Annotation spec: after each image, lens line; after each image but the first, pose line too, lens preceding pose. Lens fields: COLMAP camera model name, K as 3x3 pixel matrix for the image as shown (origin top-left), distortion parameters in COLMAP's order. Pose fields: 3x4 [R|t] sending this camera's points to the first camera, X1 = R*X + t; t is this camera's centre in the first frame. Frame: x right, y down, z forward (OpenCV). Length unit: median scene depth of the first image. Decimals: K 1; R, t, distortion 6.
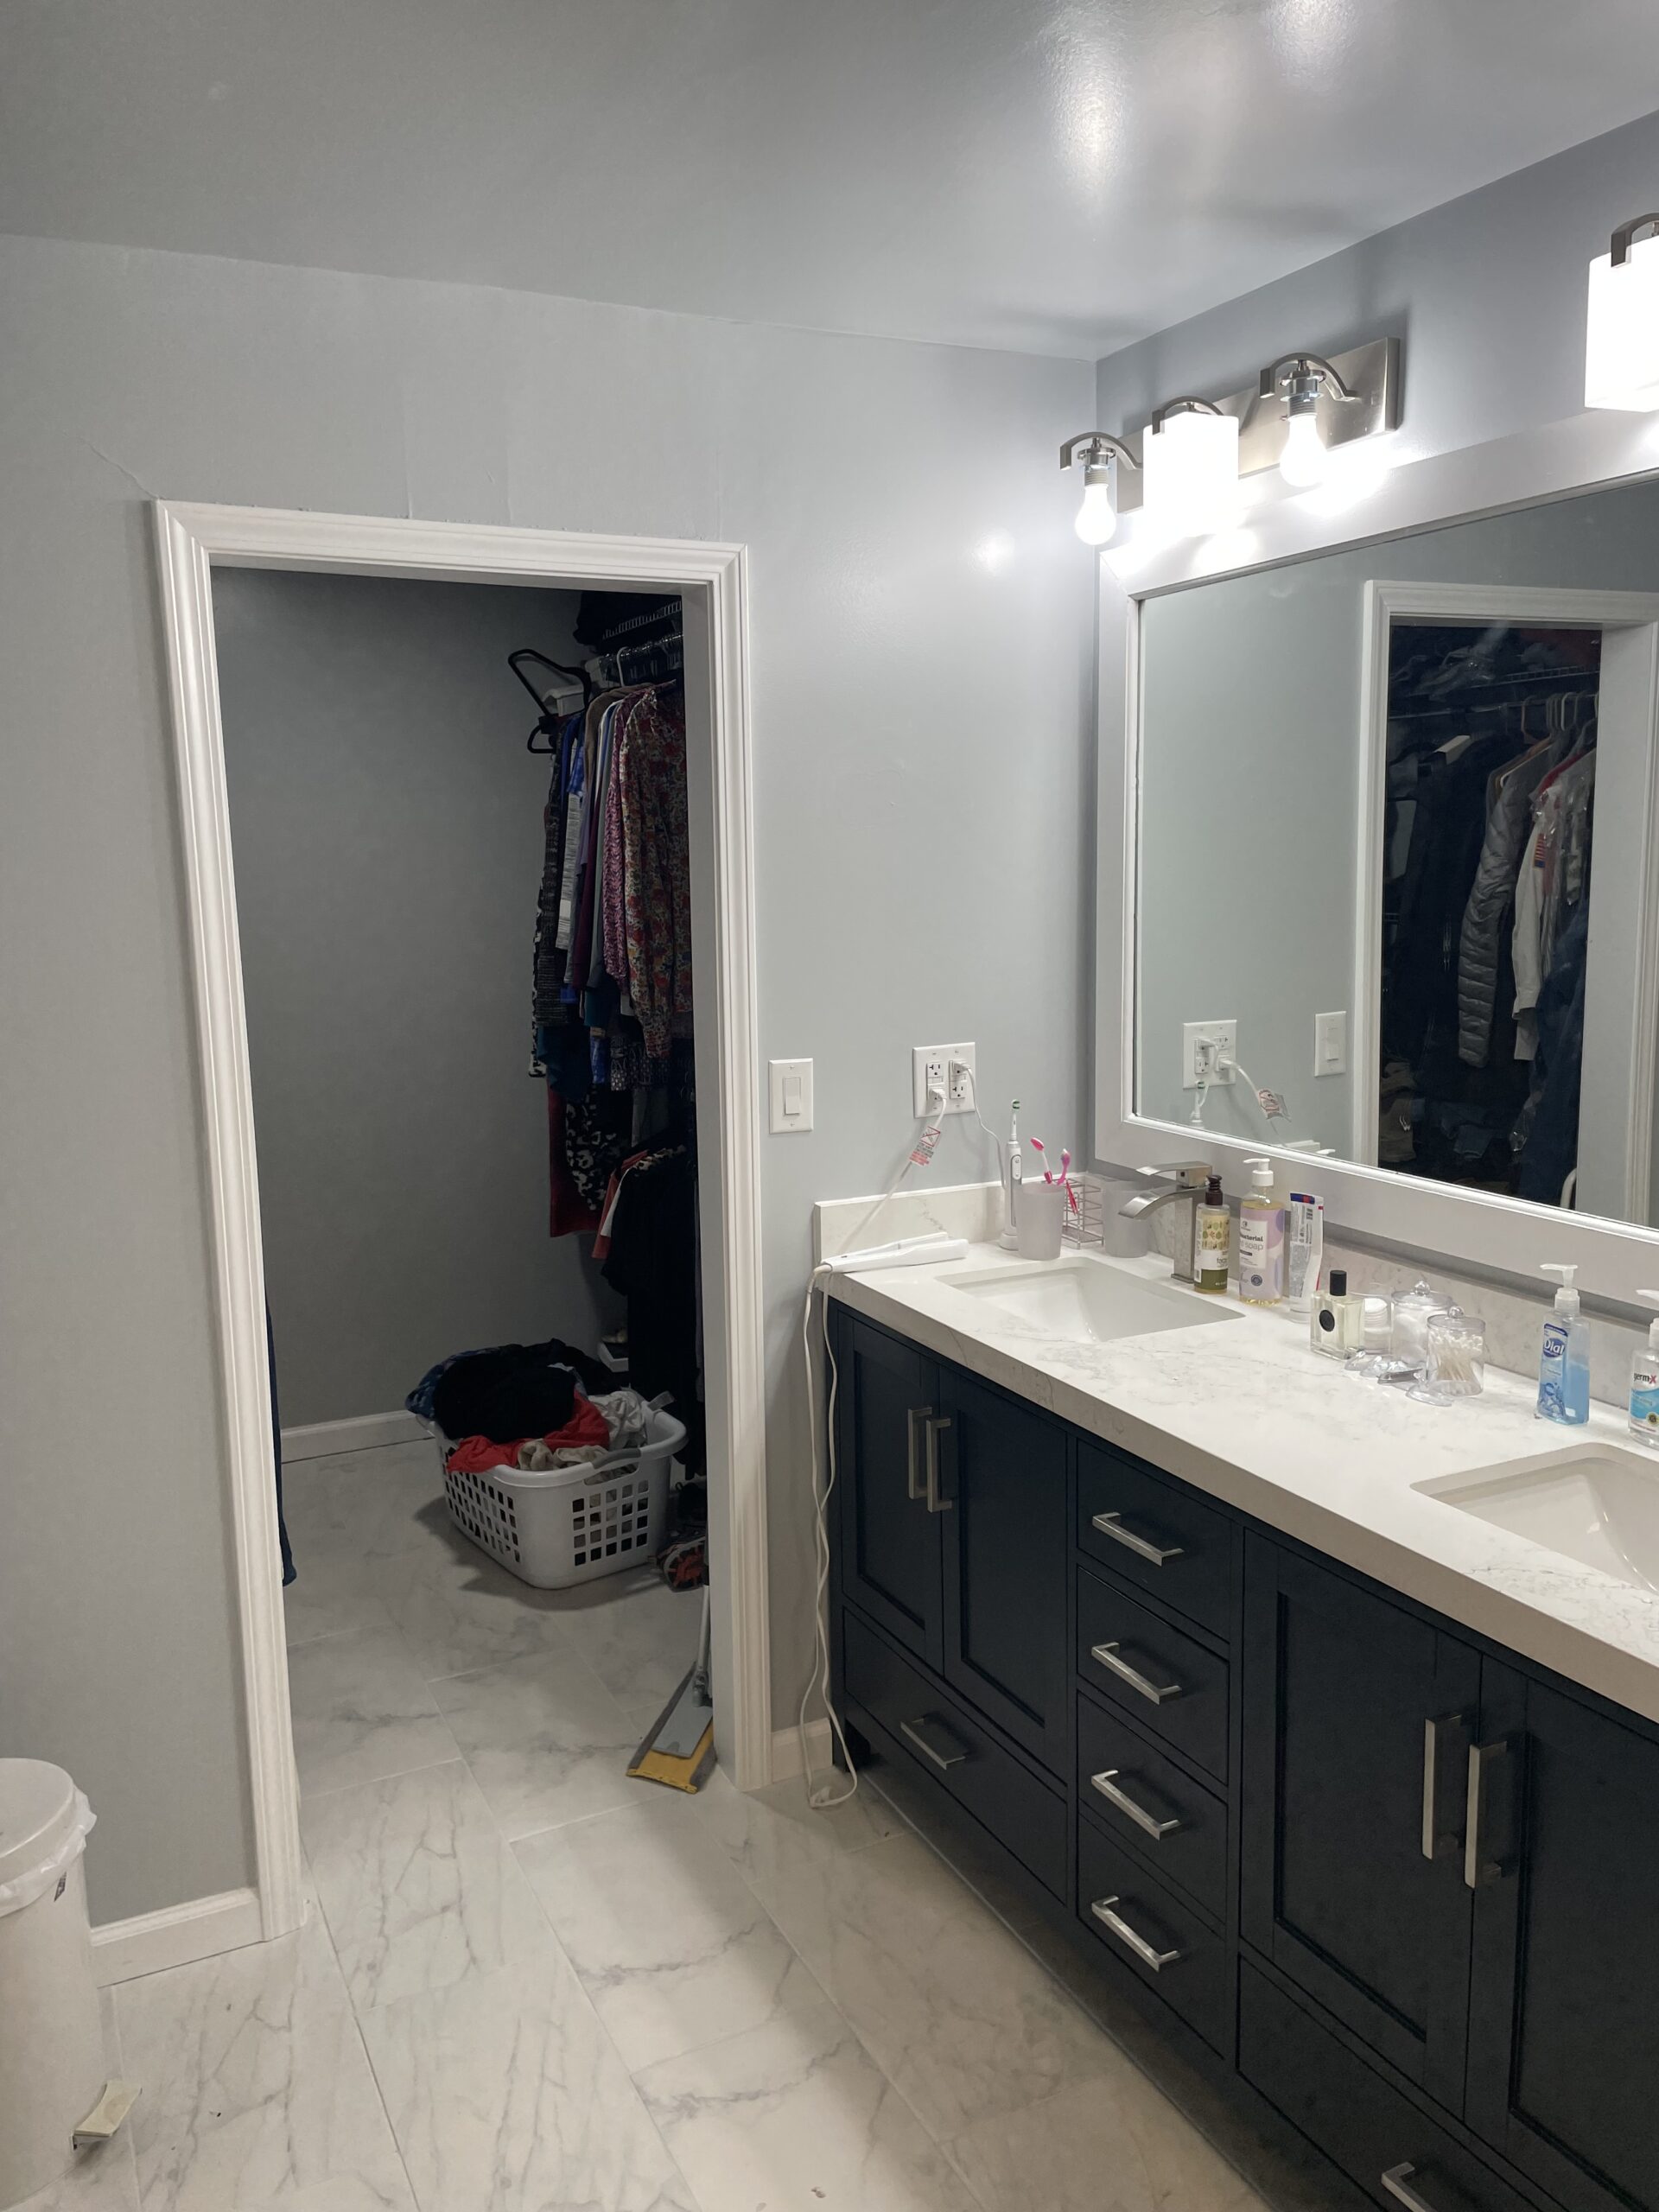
lens RADIAL K [[1669.7, 0, 828.0], [0, 1669.7, 1098.8], [0, 0, 1]] dist [0.092018, -0.115229]
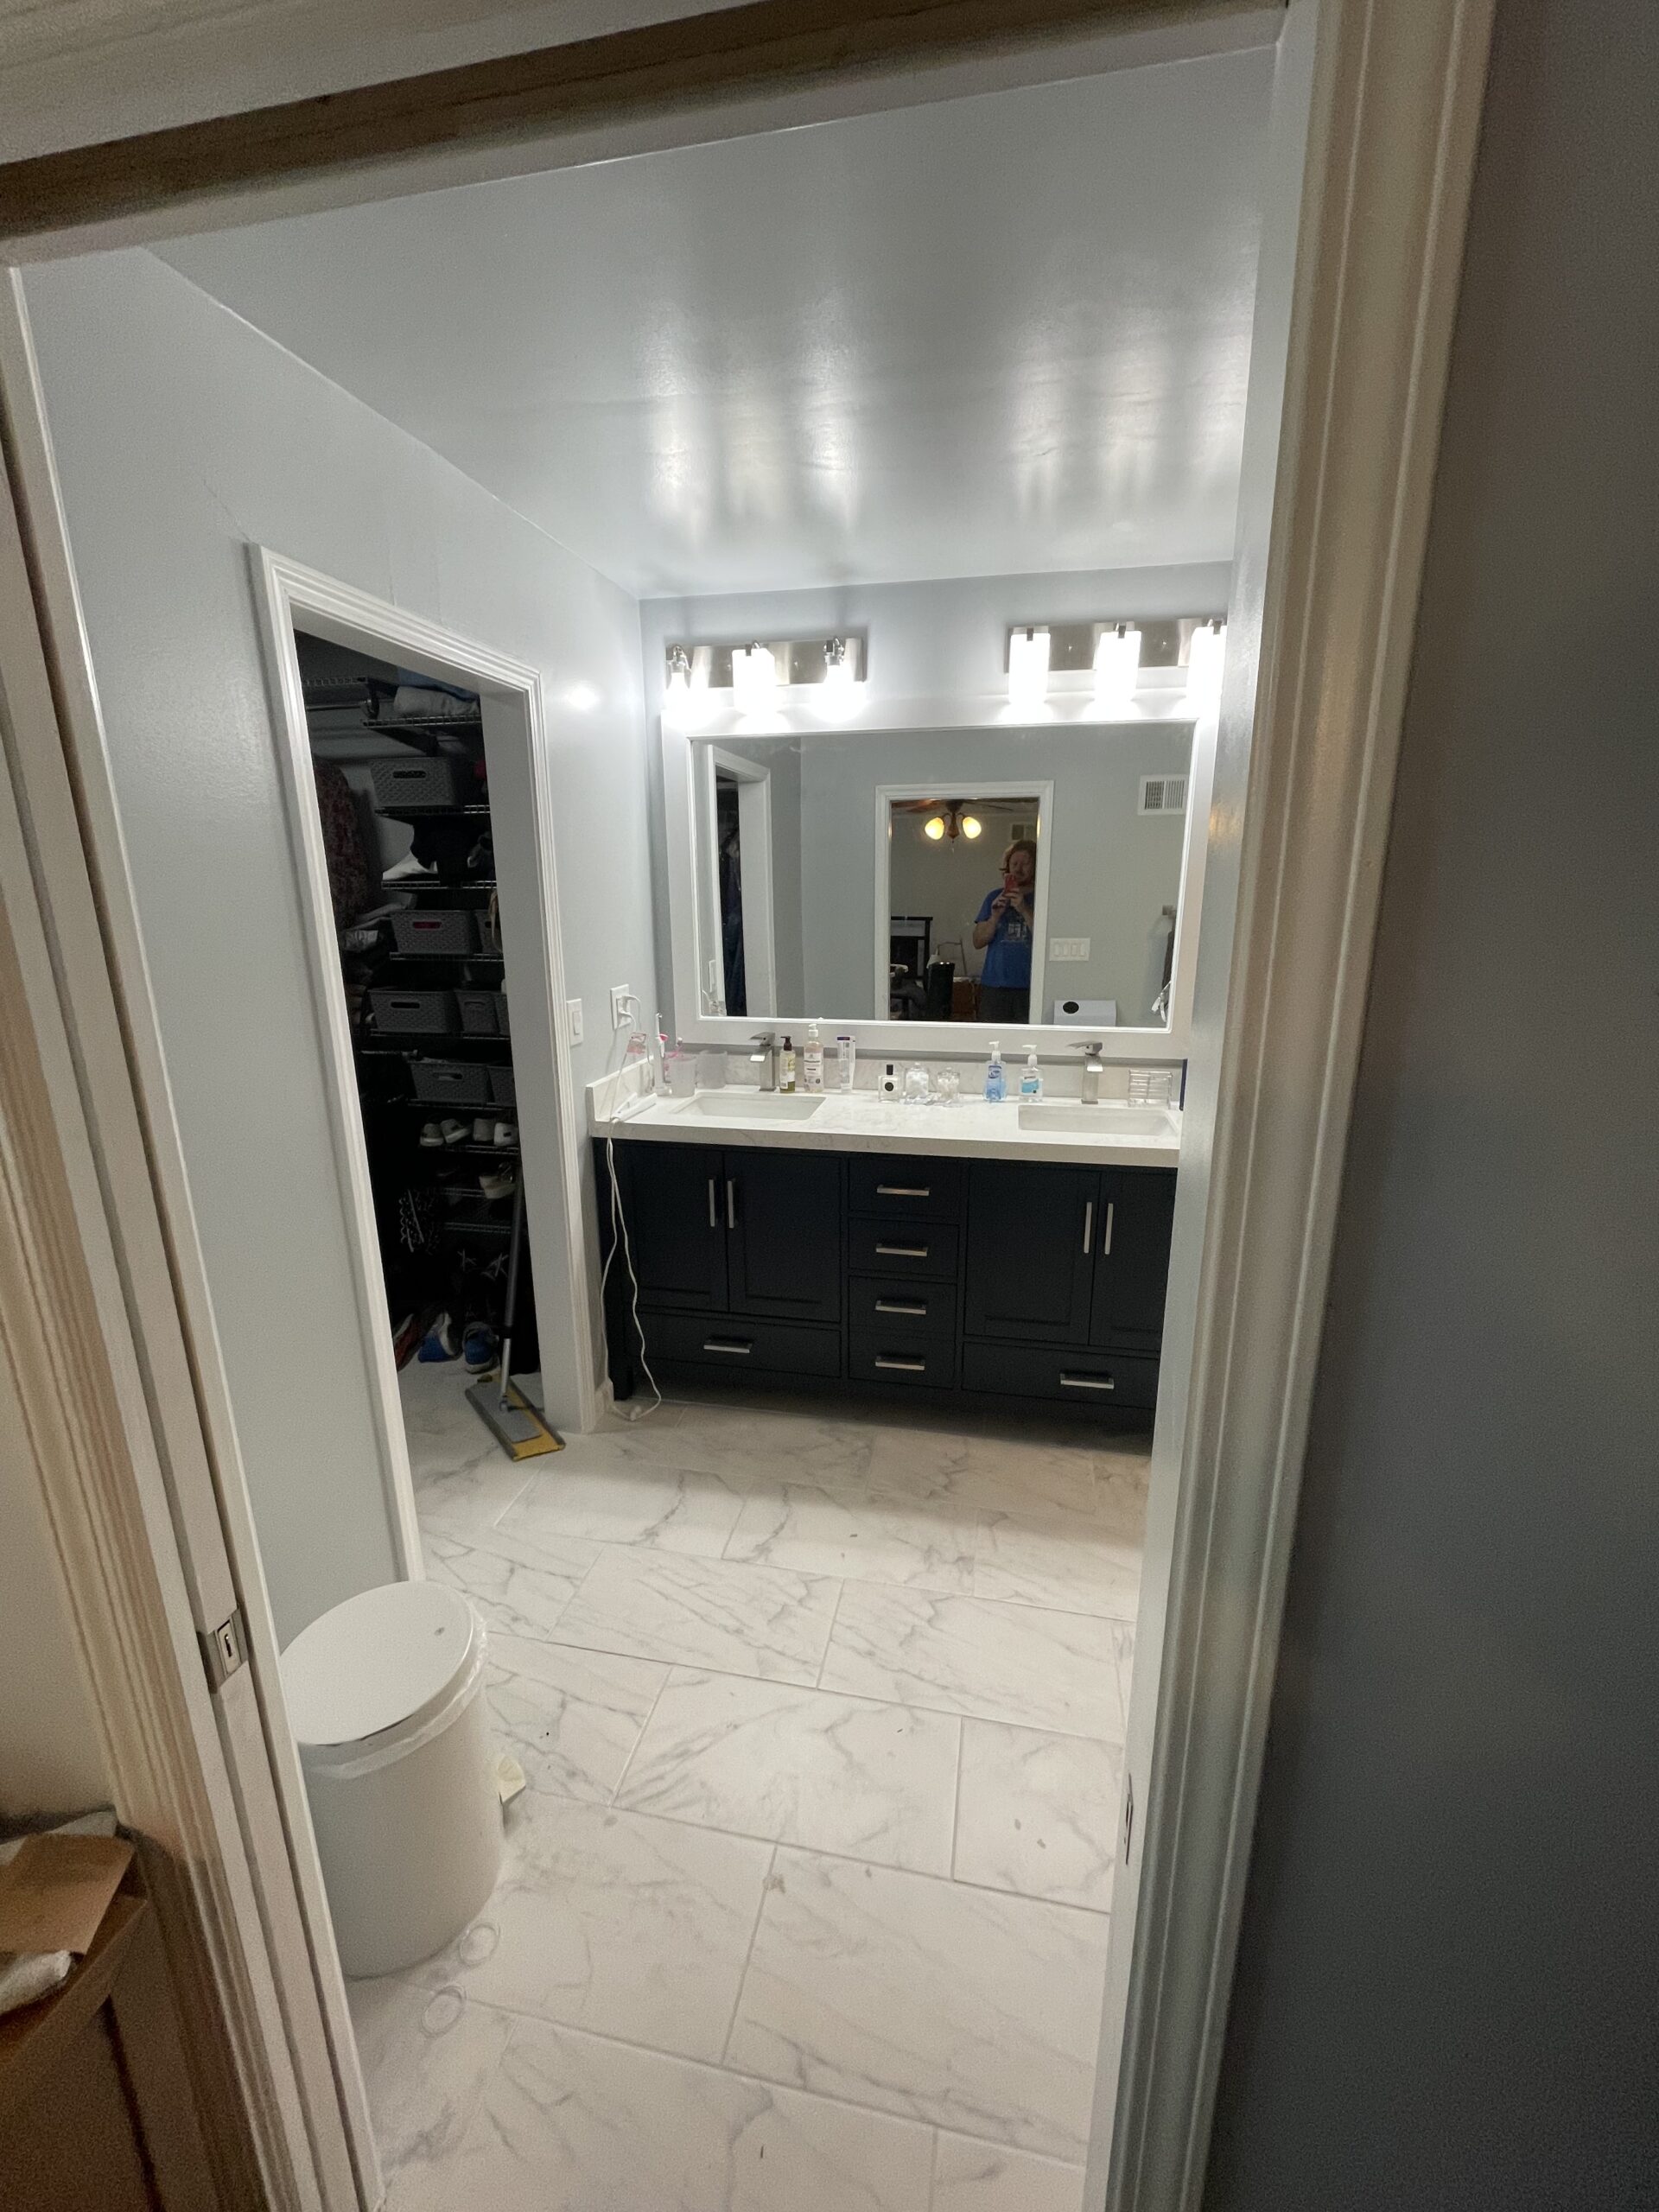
lens RADIAL K [[891.1, 0, 829.7], [0, 891.1, 1108.0], [0, 0, 1]] dist [-0.003238, -0.000602]
pose [[0.613162, -0.179763, 0.769232, -0.595809], [0.111466, 0.983710, 0.141034, -0.016262], [-0.782053, -0.000733, 0.623211, 0.275875]]
